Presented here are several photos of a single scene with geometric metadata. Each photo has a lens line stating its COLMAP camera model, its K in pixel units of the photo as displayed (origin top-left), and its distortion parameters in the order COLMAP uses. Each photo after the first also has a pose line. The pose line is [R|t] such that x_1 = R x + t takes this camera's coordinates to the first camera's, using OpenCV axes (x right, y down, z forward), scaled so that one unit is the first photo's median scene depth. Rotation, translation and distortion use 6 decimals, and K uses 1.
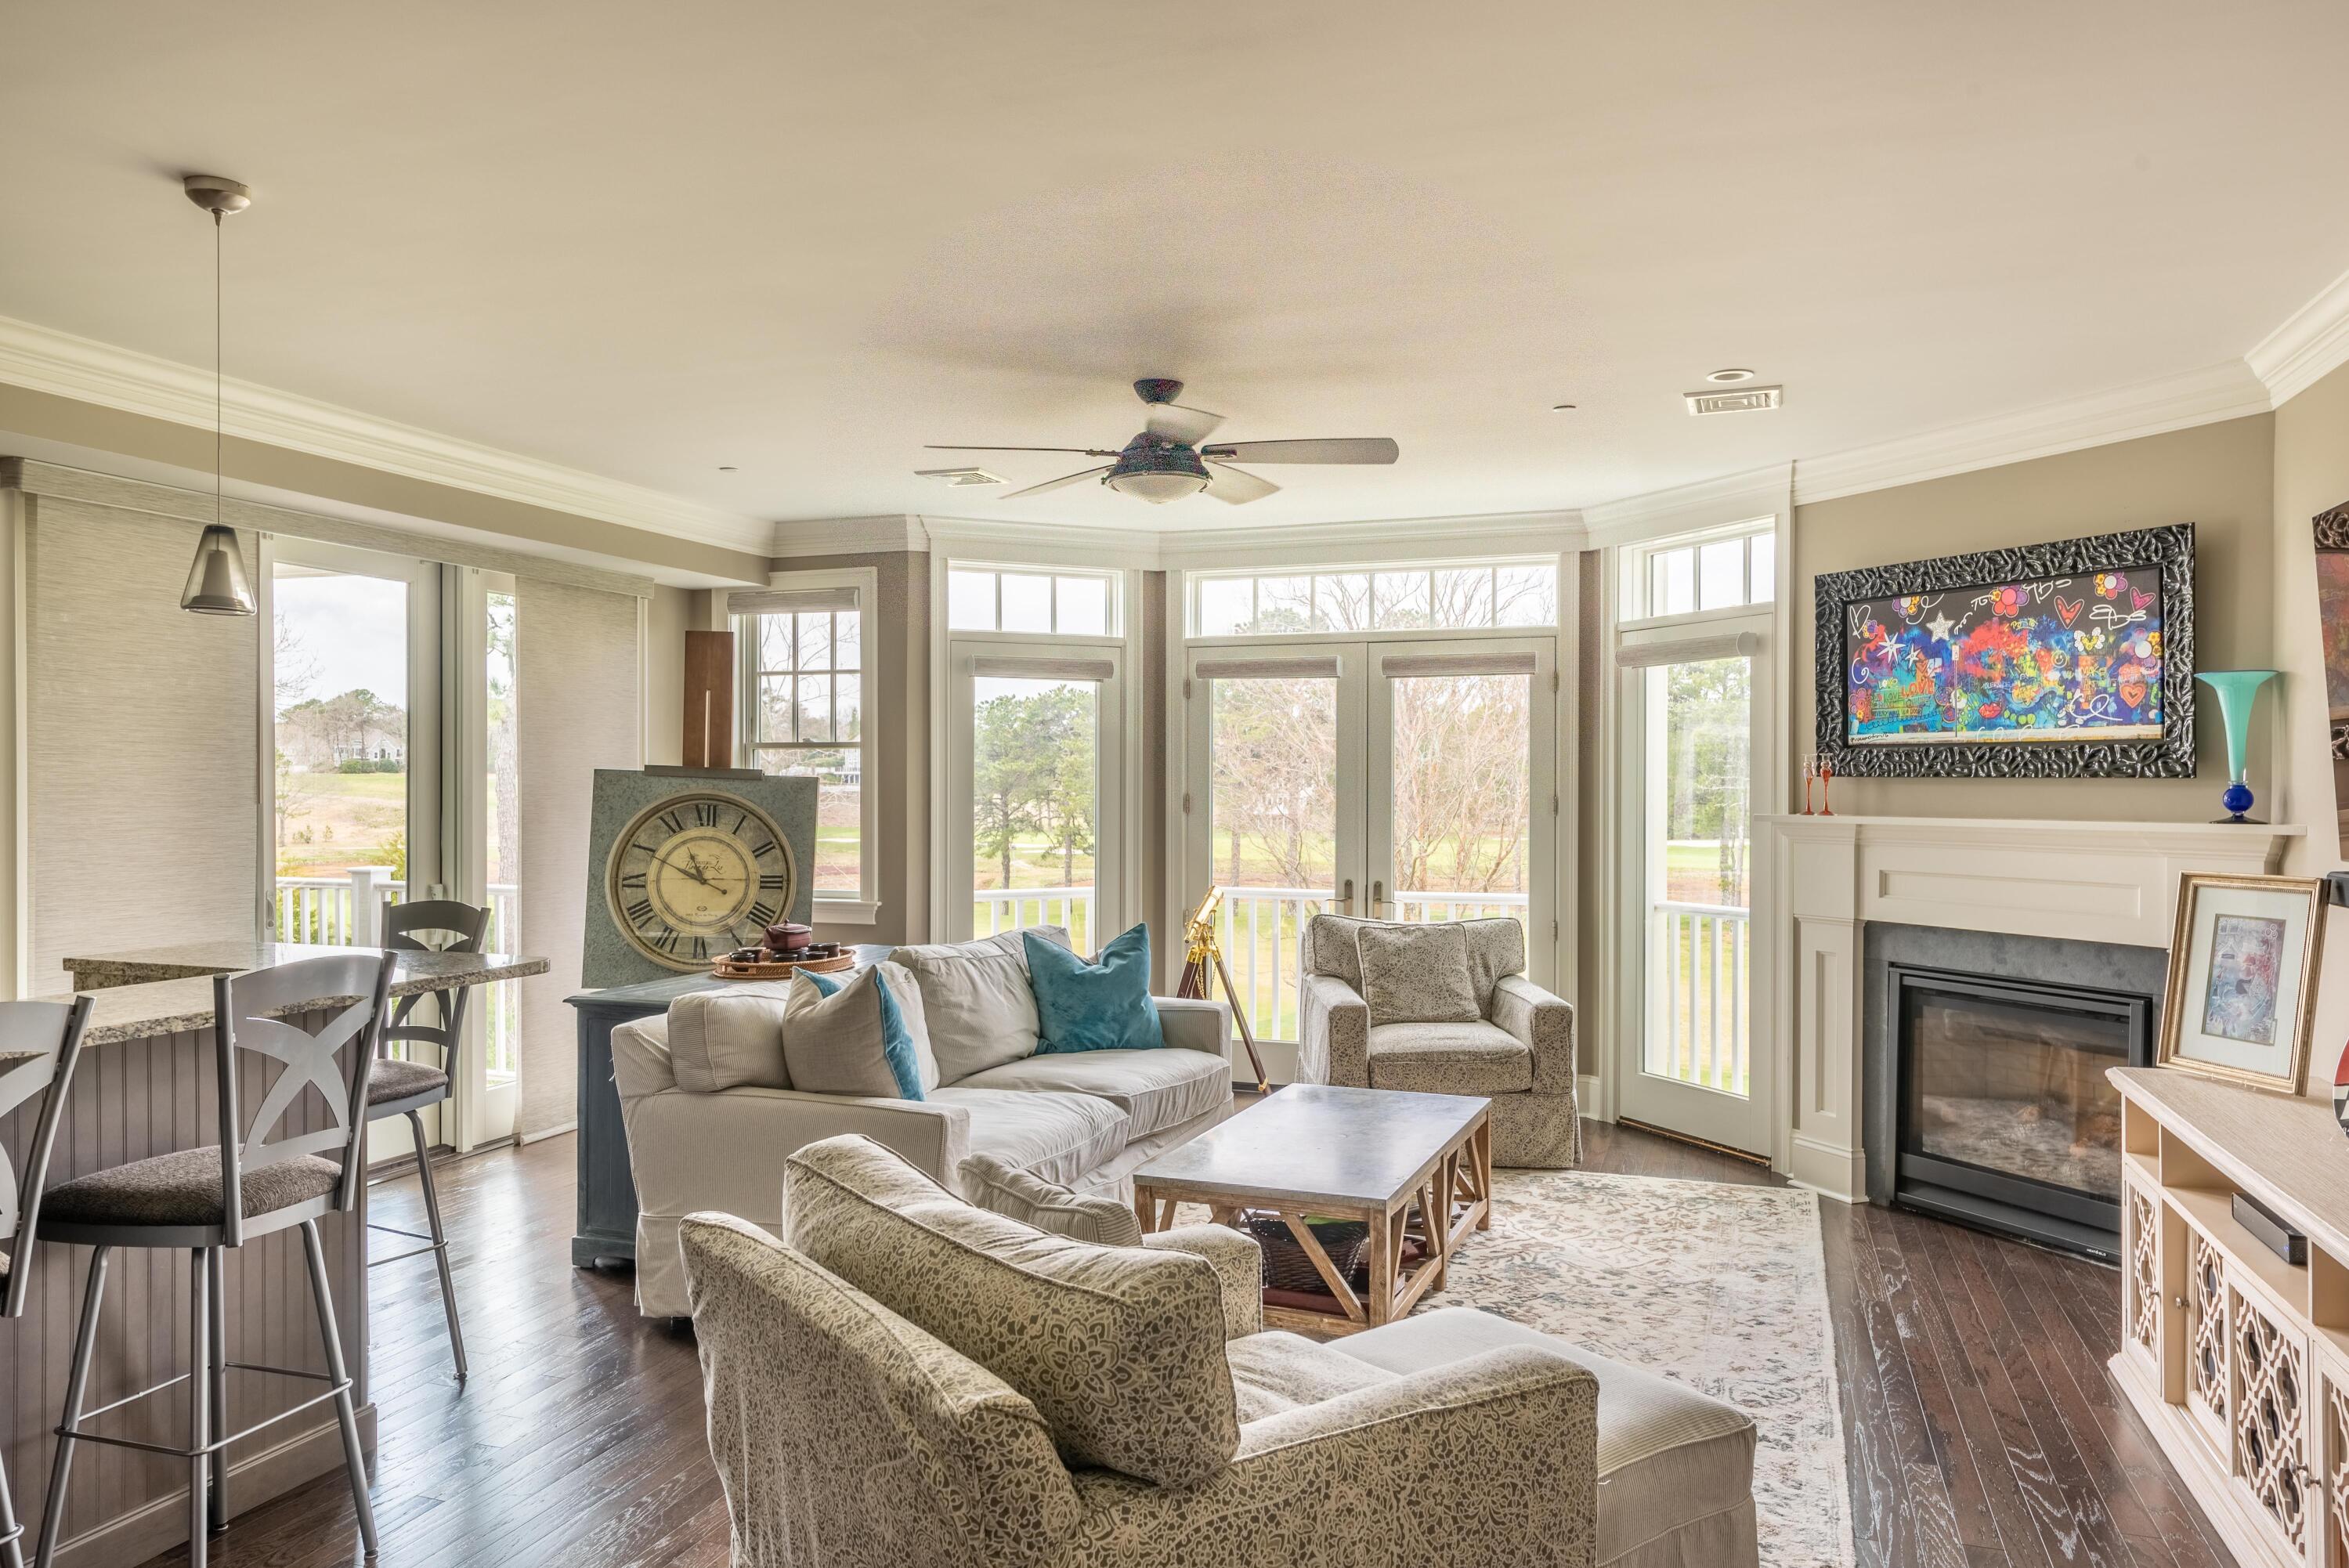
lens RADIAL K [[1572.2, 0, 1159.9], [0, 1572.2, 794.3], [0, 0, 1]] dist [0.015331, -0.011266]
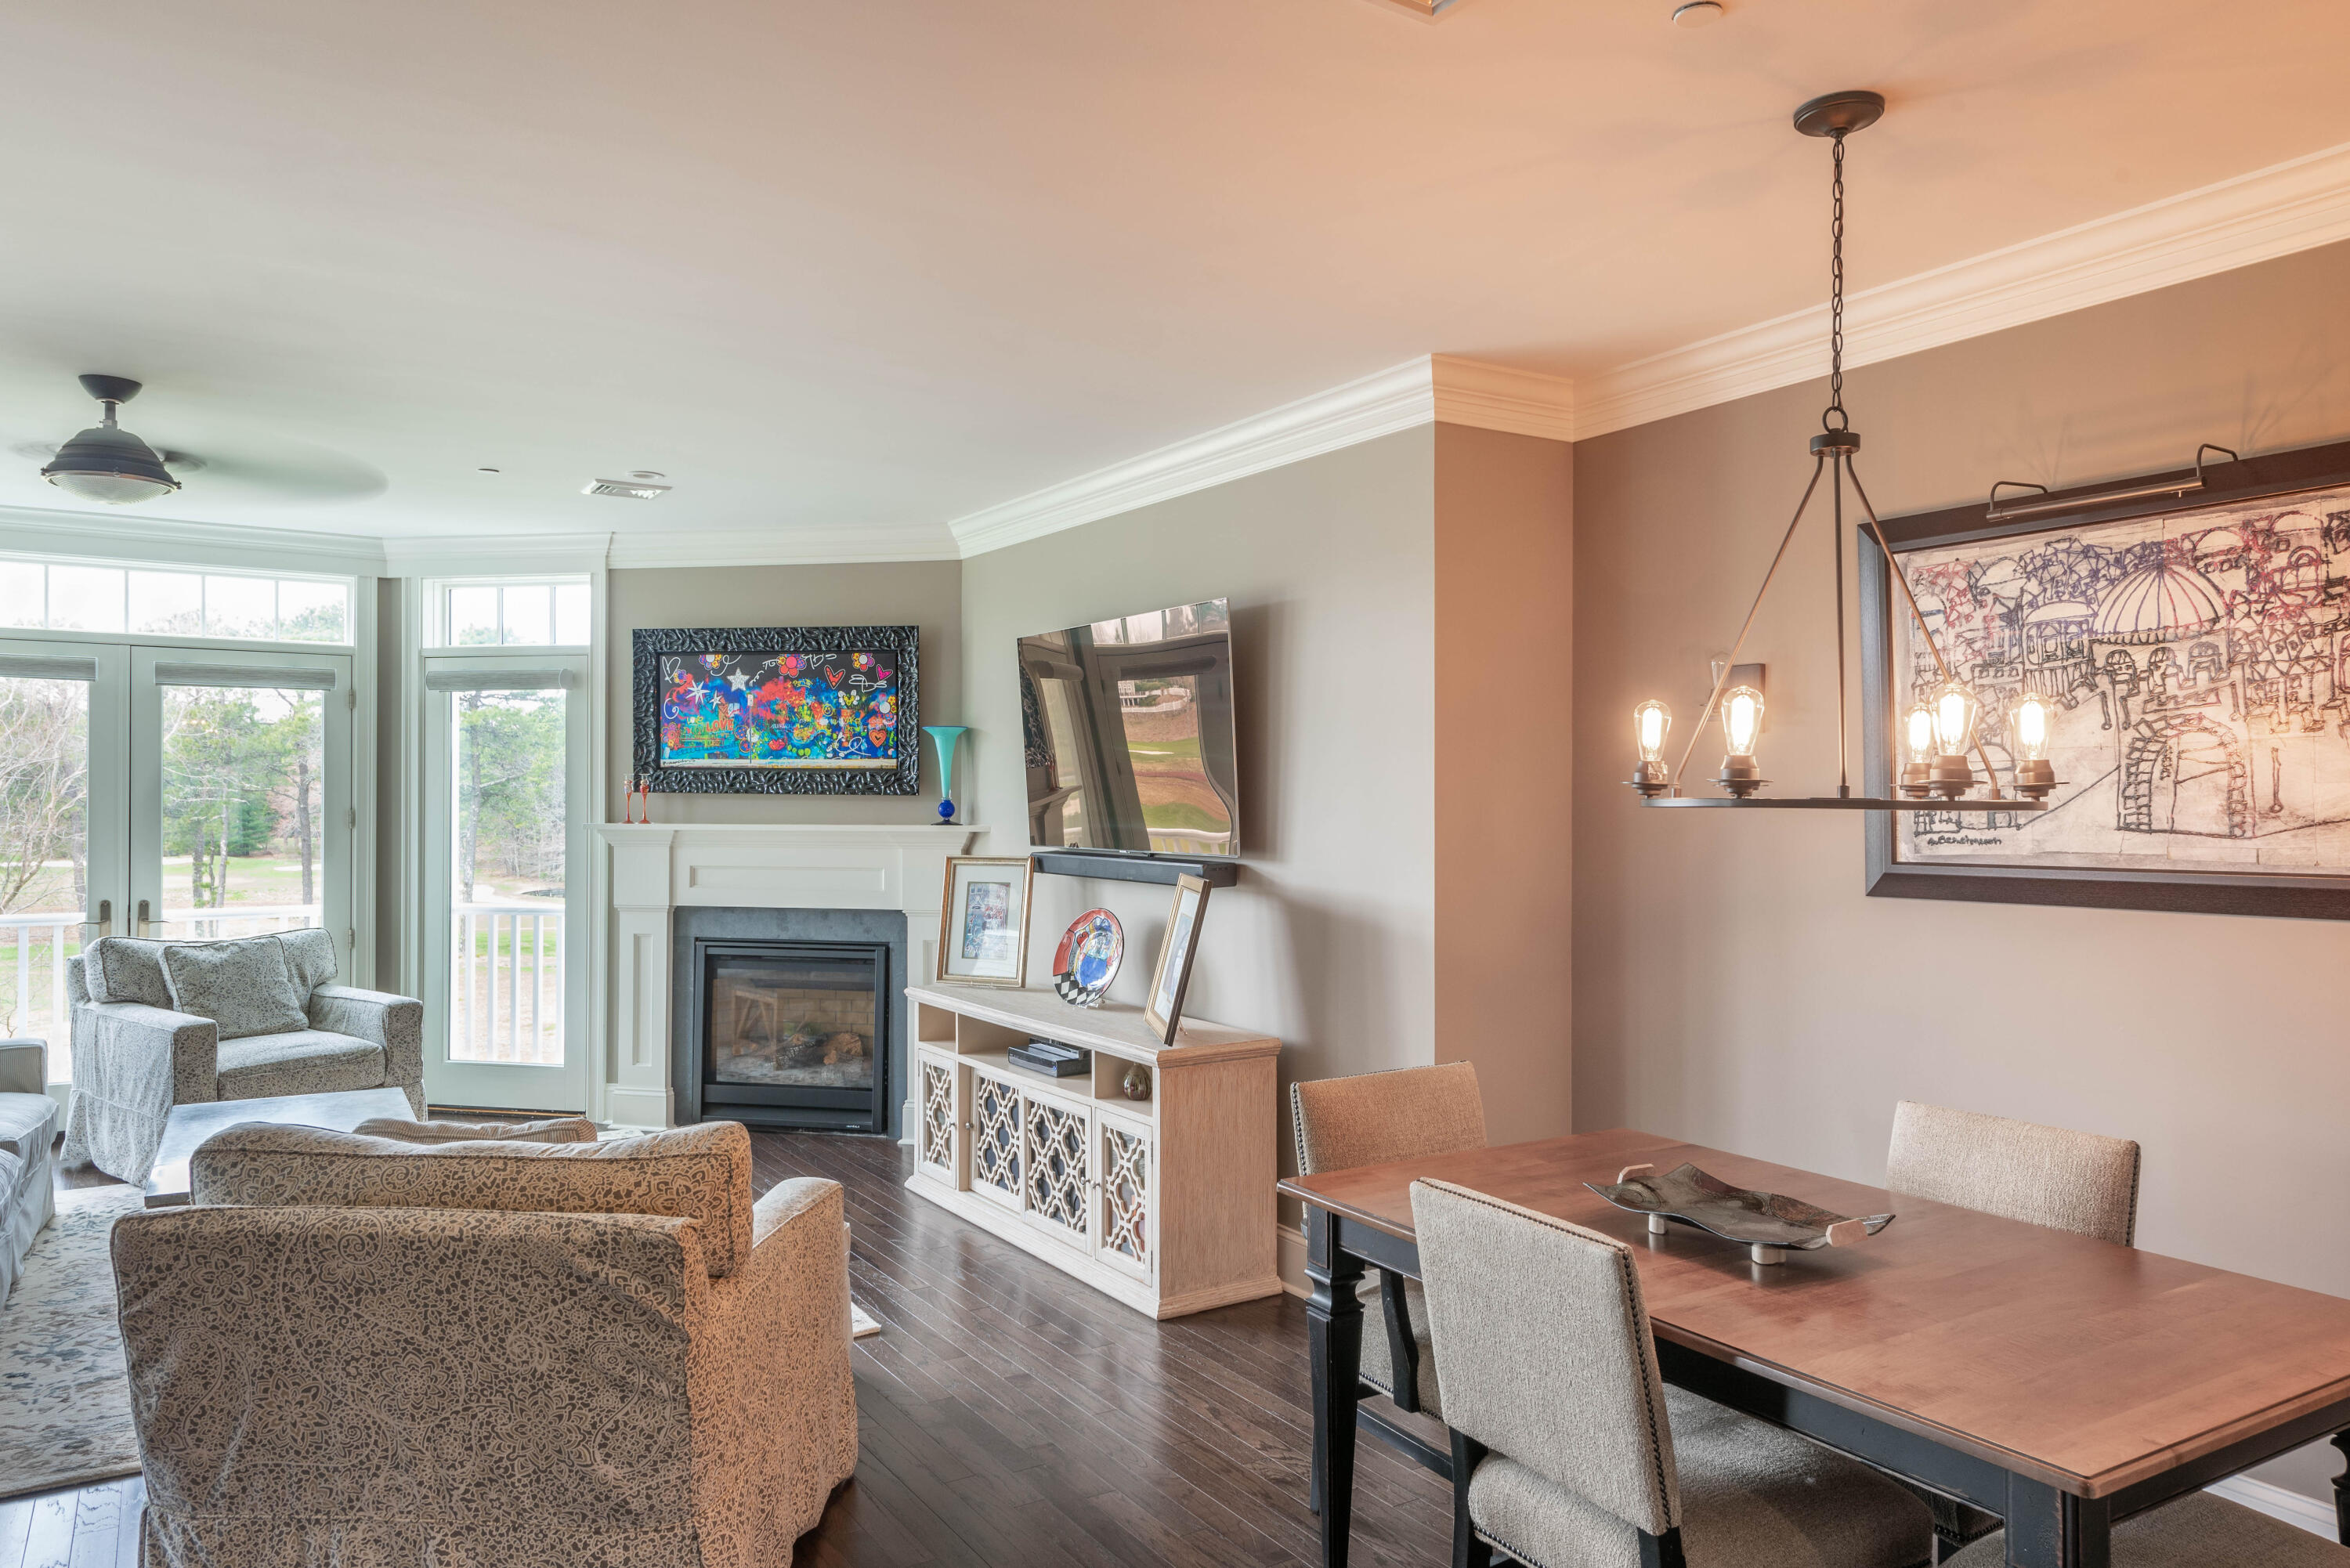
lens RADIAL K [[1572.8, 0, 1160.4], [0, 1572.8, 794.3], [0, 0, 1]] dist [0.015331, -0.011266]
pose [[0.609774, 0.003658, 0.792567, -0.330032], [0.002101, 0.999978, -0.006231, -0.001219], [-0.792573, 0.005465, 0.609753, -0.081631]]
